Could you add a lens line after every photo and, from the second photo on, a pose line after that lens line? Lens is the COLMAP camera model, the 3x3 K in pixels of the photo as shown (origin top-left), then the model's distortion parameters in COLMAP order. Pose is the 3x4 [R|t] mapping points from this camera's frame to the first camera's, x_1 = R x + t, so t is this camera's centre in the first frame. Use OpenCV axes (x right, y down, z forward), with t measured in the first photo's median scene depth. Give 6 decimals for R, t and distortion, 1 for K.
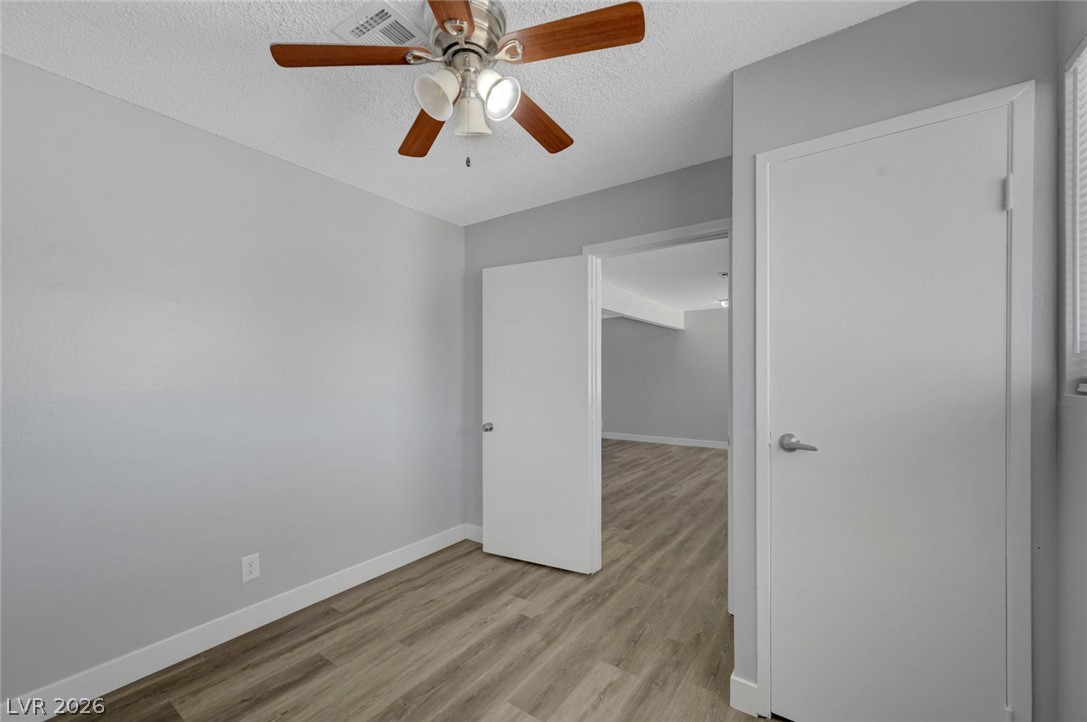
lens RADIAL K [[430.7, 0, 546.8], [0, 430.7, 380.7], [0, 0, 1]] dist [0.003104, -0.000237]
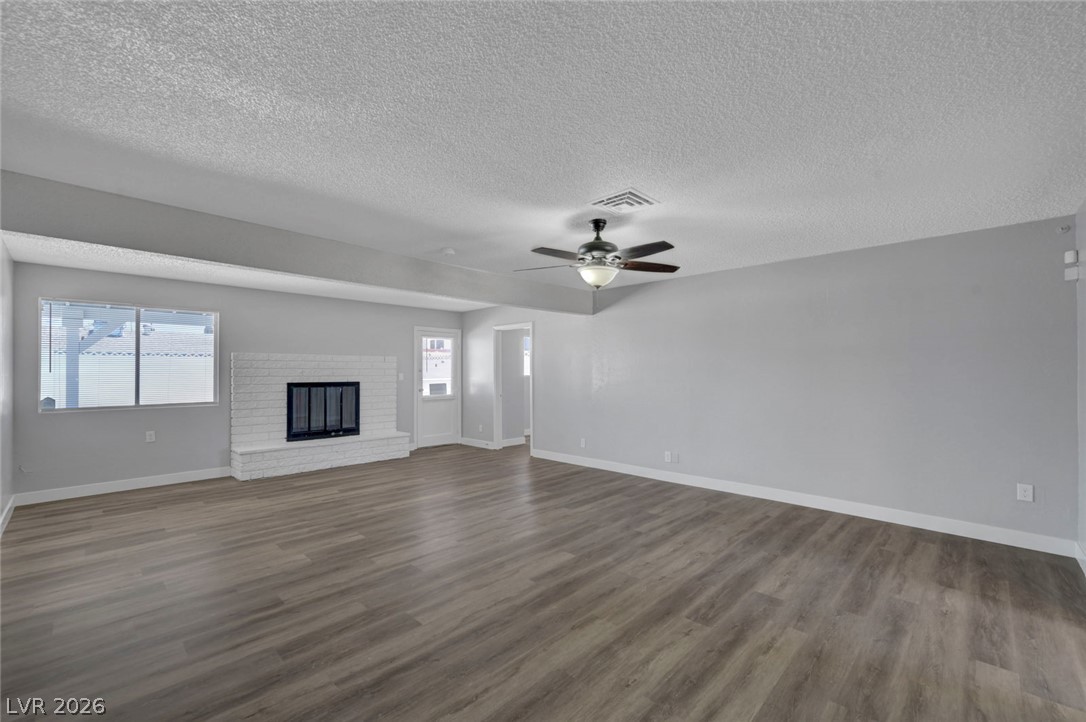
lens RADIAL K [[451.8, 0, 551.8], [0, 451.8, 368.3], [0, 0, 1]] dist [-0.001145, 0.000354]
pose [[-0.987341, 0.007619, 0.158432, -0.393864], [0.008228, 0.999961, 0.003191, -0.056584], [-0.158401, 0.004454, -0.987365, 3.514240]]
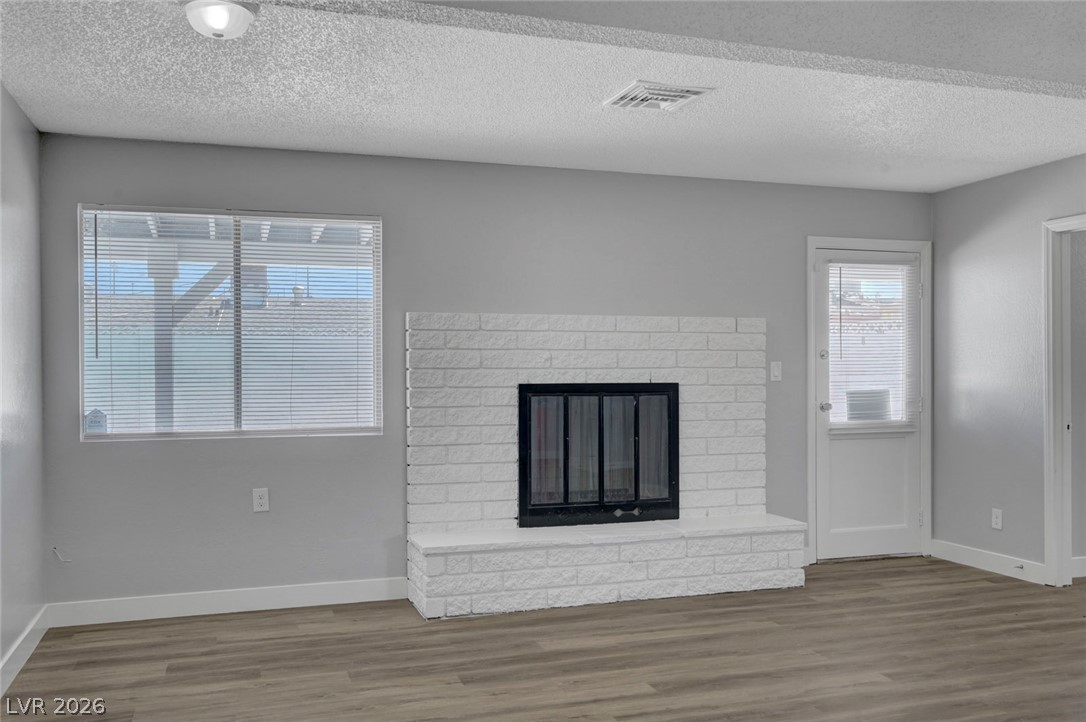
lens RADIAL K [[942.4, 0, 546.0], [0, 942.4, 382.1], [0, 0, 1]] dist [-0.006933, -0.001041]
pose [[-0.799870, -0.000103, 0.600173, 0.052231], [0.014946, 0.999686, 0.020089, -0.030805], [-0.599987, 0.025039, -0.799618, 3.022283]]
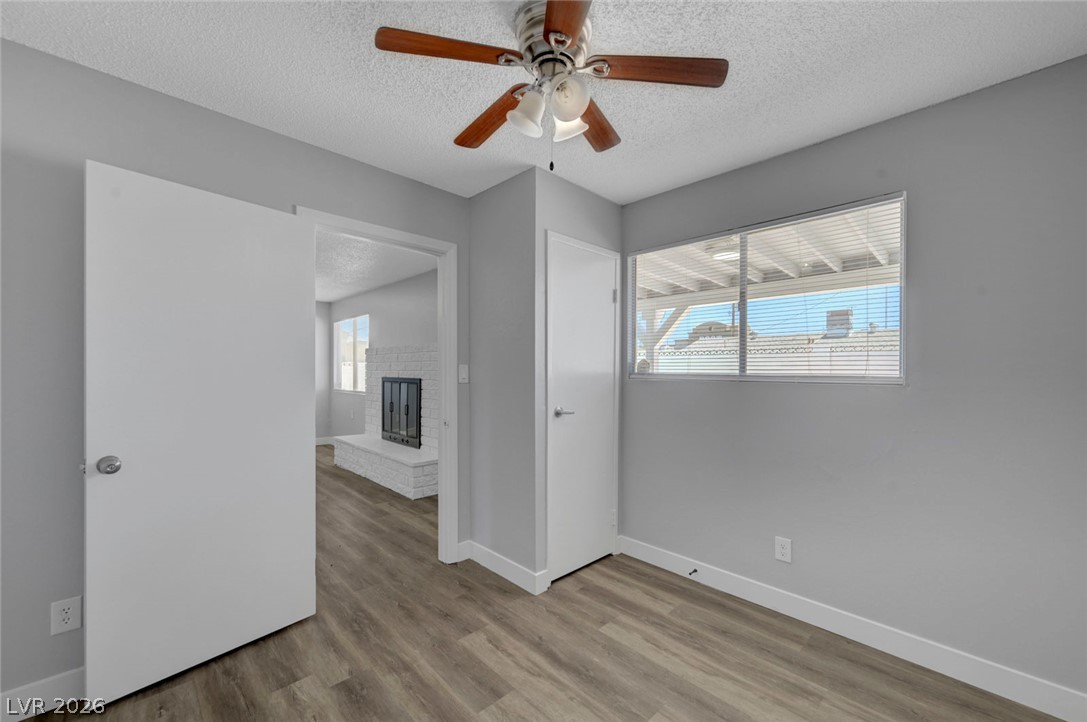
lens RADIAL K [[430.7, 0, 548.2], [0, 430.7, 368.0], [0, 0, 1]] dist [0.003104, -0.000237]
pose [[0.187470, 0.012582, 0.982190, -0.603997], [0.005270, 0.999891, -0.013815, 0.000655], [-0.982256, 0.007766, 0.187383, 0.400896]]
